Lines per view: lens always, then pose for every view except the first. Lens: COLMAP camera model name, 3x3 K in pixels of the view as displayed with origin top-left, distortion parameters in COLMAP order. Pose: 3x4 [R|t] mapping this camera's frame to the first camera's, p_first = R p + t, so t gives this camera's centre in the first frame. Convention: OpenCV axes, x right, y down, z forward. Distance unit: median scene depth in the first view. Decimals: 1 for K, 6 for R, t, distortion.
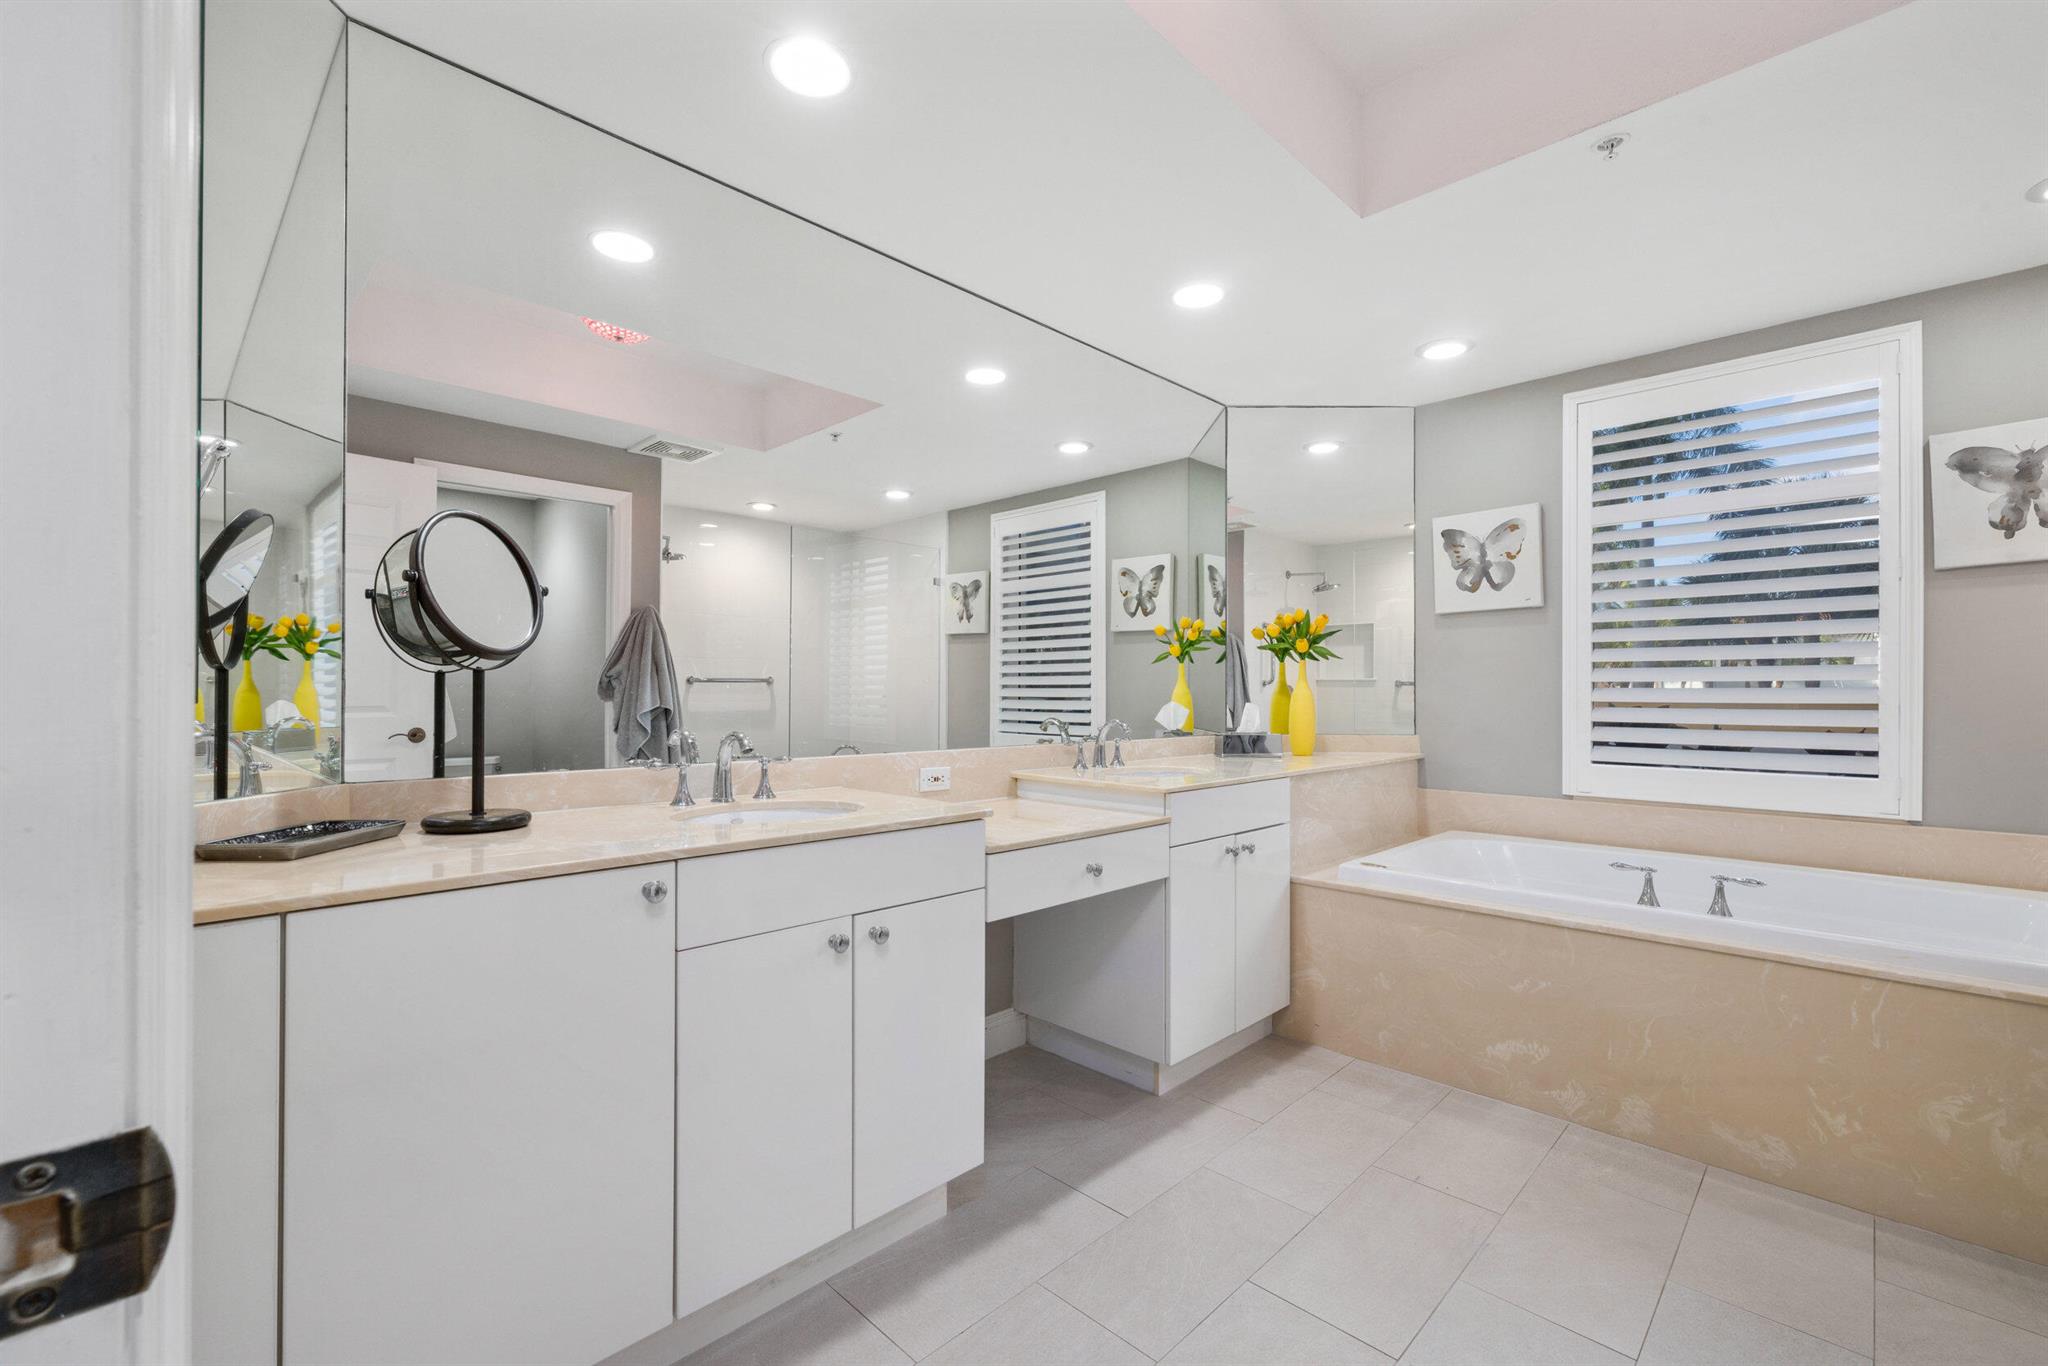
lens RADIAL K [[868.9, 0, 1016.1], [0, 868.9, 690.5], [0, 0, 1]] dist [0.000062, 0.000110]
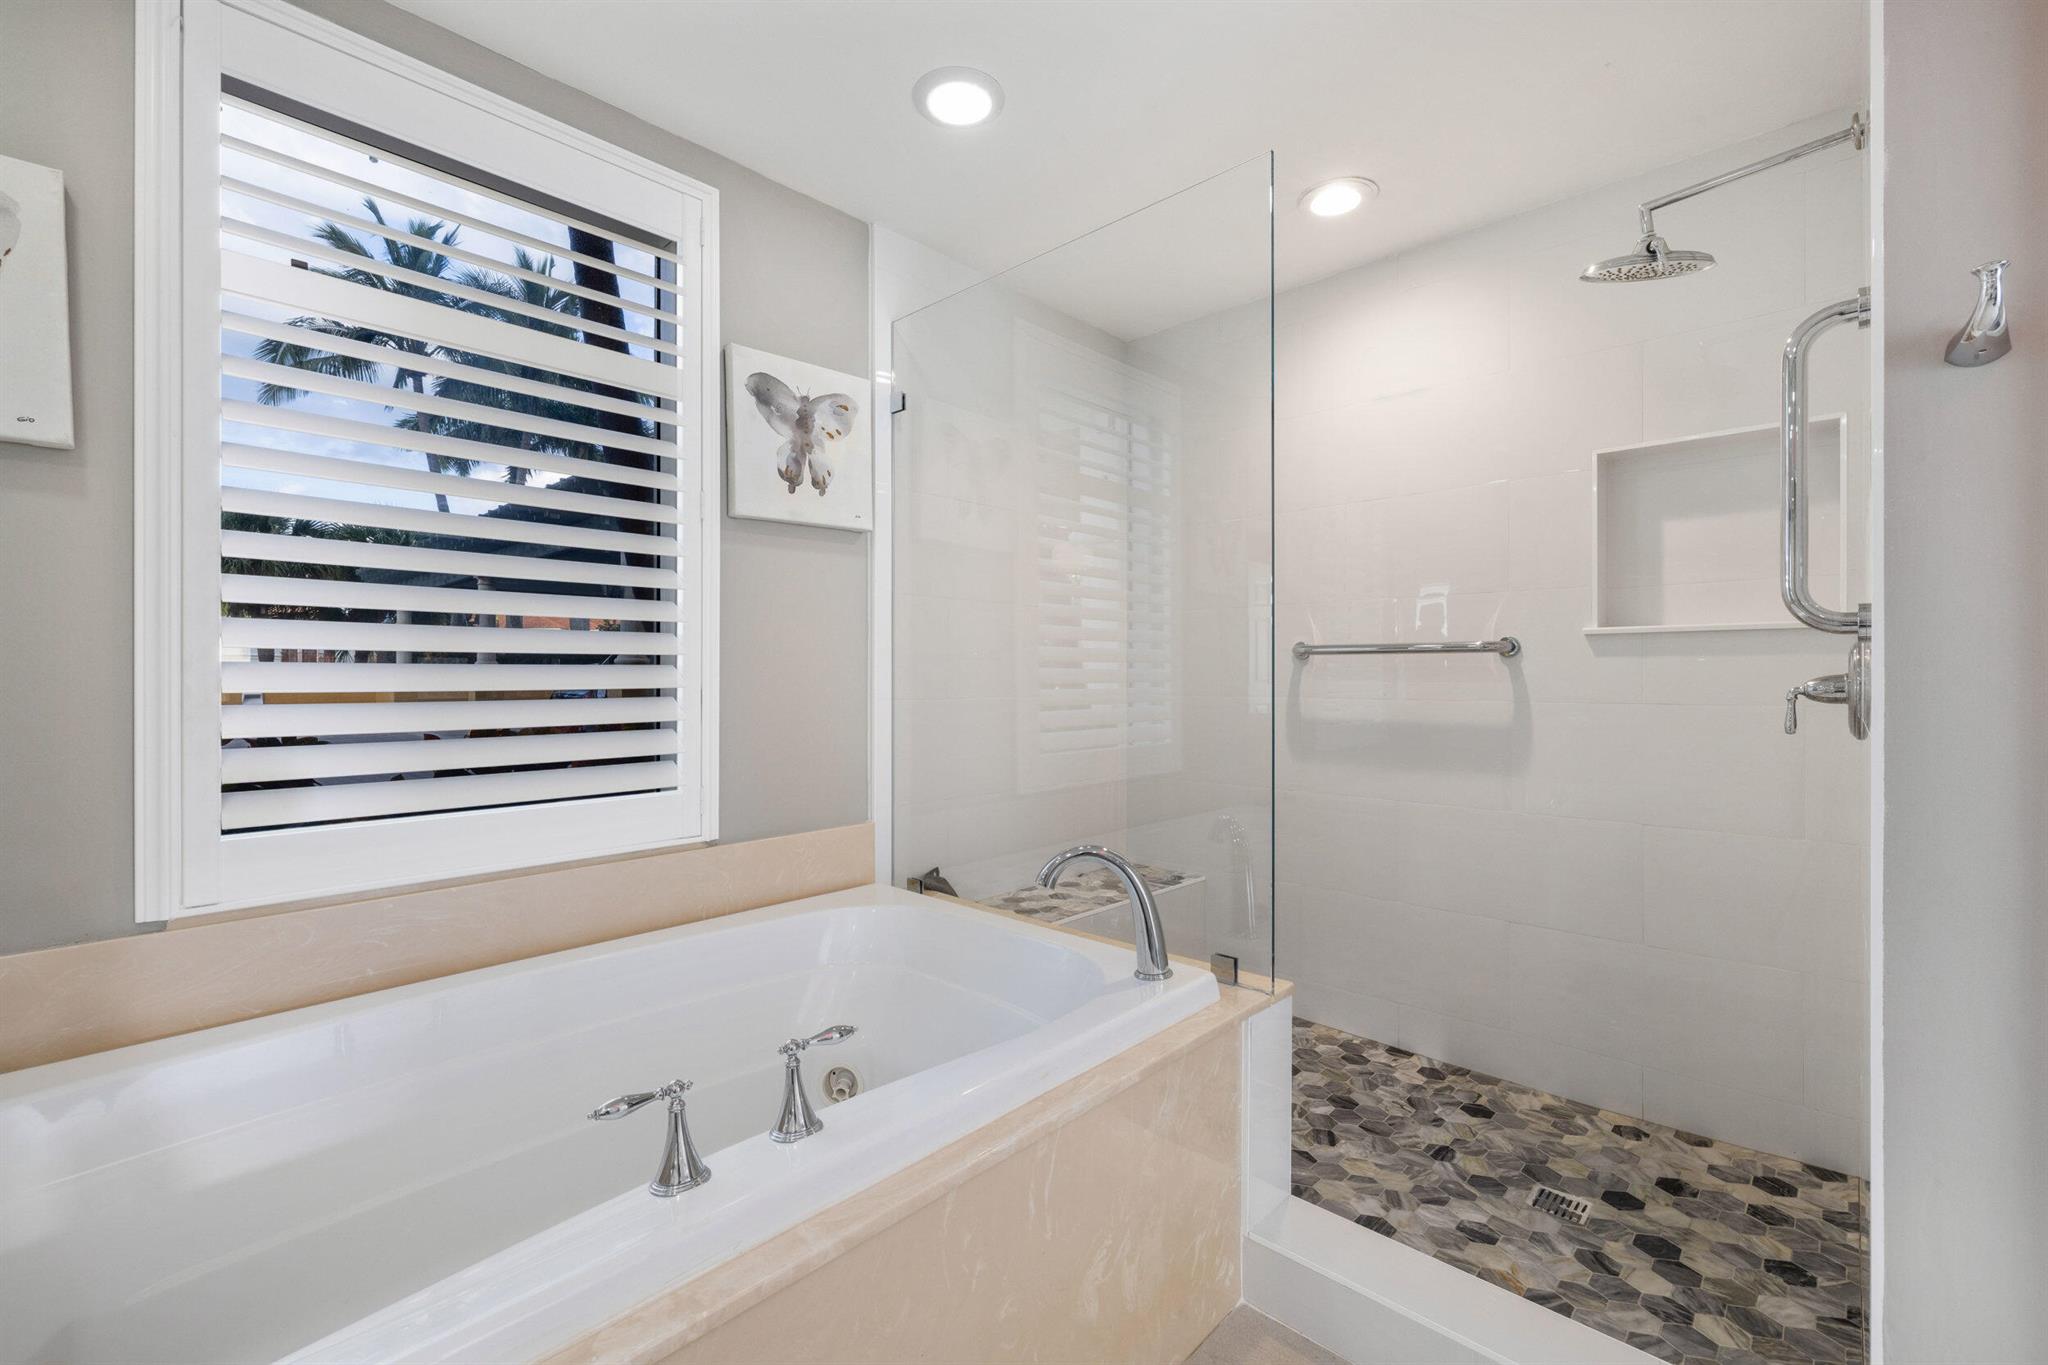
lens RADIAL K [[855.6, 0, 1002.5], [0, 855.6, 674.9], [0, 0, 1]] dist [0.000410, 0.000161]
pose [[-0.030055, -0.005187, 0.999535, 0.198704], [-0.001945, 0.999985, 0.005131, -0.000224], [-0.999546, -0.001790, -0.030065, 0.557932]]
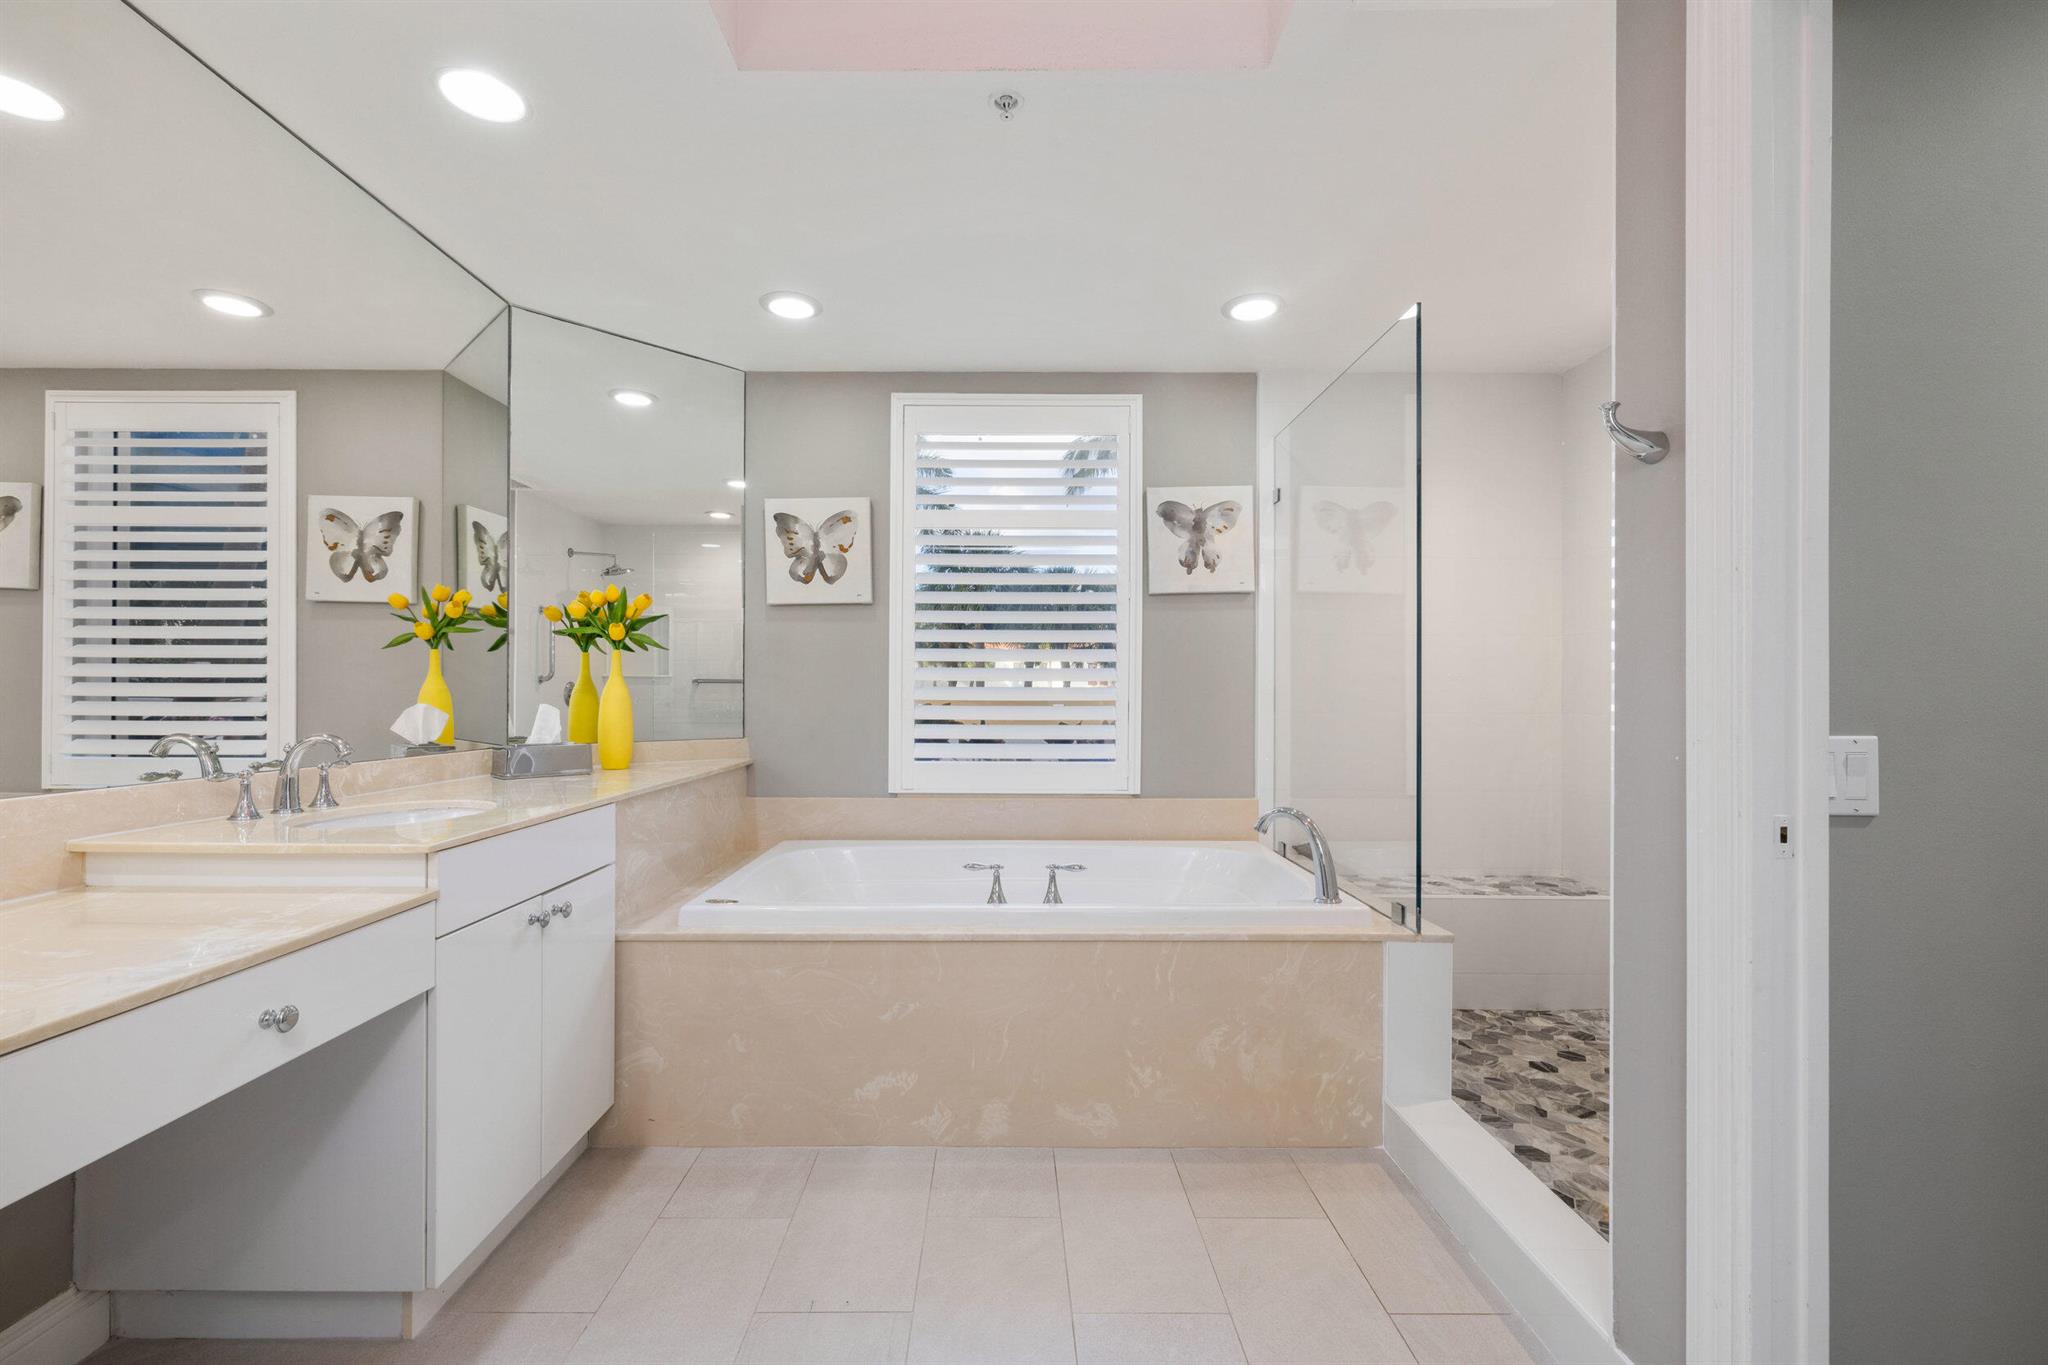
lens RADIAL K [[868.9, 0, 1016.1], [0, 868.9, 690.0], [0, 0, 1]] dist [0.000062, 0.000110]
pose [[0.697159, 0.002853, 0.716911, 0.013534], [-0.003732, 0.999993, -0.000350, 0.000790], [-0.716907, -0.002431, 0.697165, 0.185778]]
